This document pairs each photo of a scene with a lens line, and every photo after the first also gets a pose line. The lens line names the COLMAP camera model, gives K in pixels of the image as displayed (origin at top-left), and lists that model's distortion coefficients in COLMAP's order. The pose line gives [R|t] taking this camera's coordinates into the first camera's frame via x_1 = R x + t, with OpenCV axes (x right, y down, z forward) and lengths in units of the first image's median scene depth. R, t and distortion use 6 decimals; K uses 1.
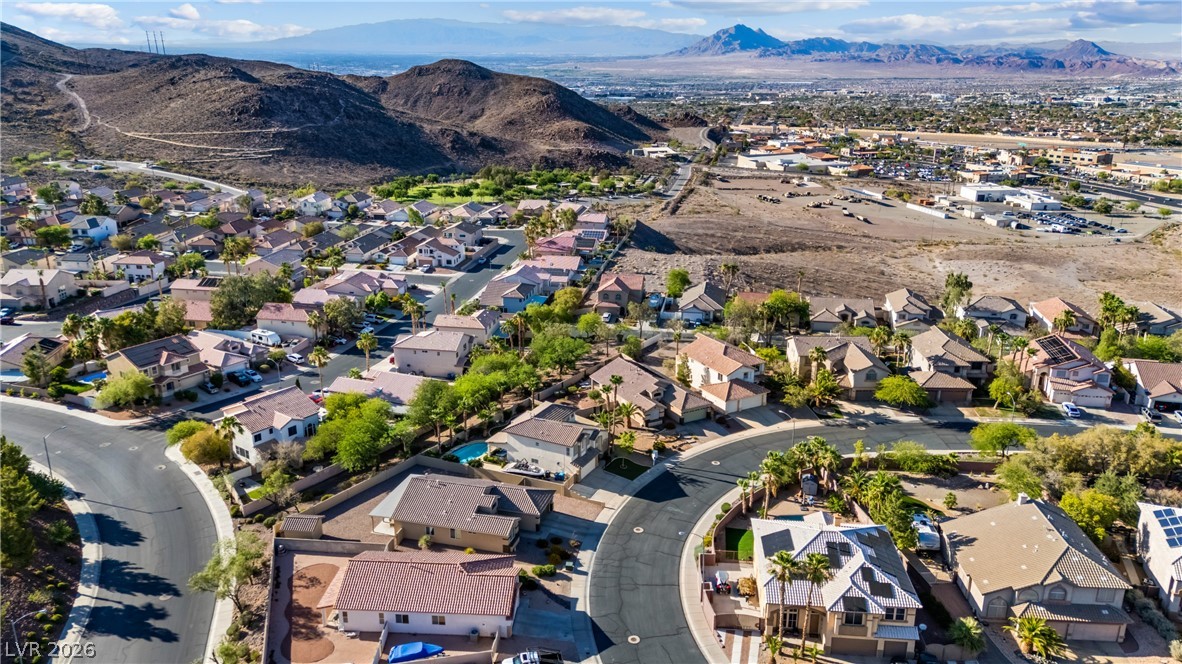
lens RADIAL K [[877.2, 0, 585.4], [0, 877.2, 315.6], [0, 0, 1]] dist [0.073724, -0.068674]
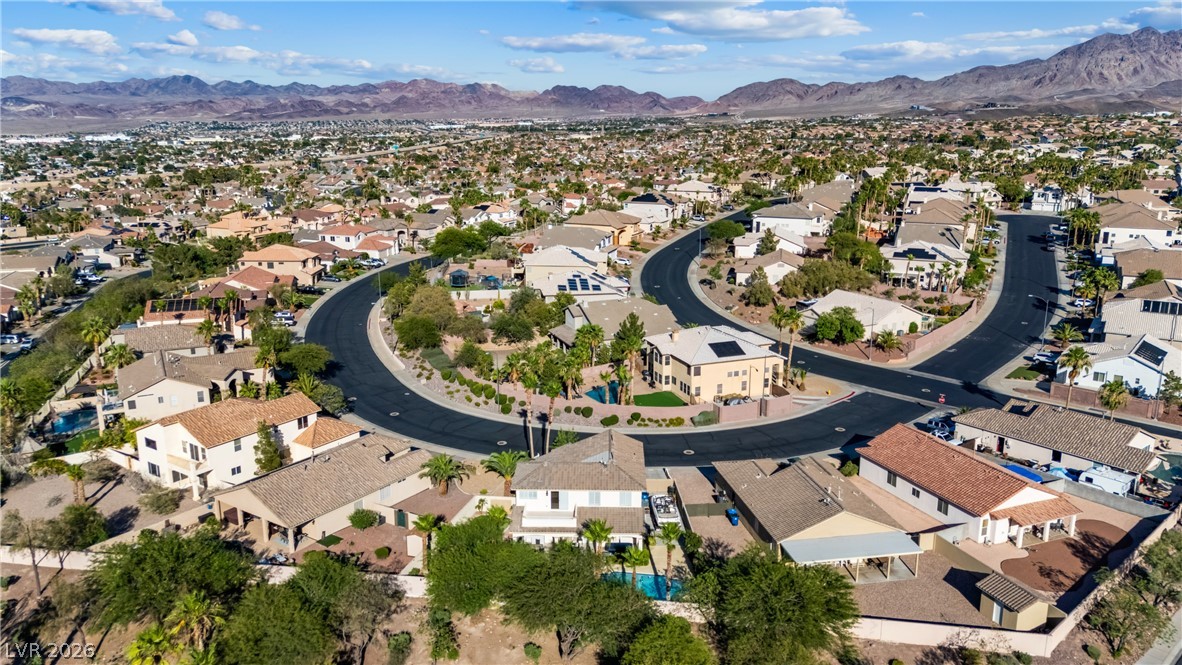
lens RADIAL K [[877.2, 0, 593.5], [0, 877.2, 333.1], [0, 0, 1]] dist [0.073724, -0.068674]
pose [[-0.448074, -0.219822, 0.866549, -0.278803], [0.258948, 0.895834, 0.361147, -0.095787], [-0.855672, 0.386212, -0.344478, 0.564304]]
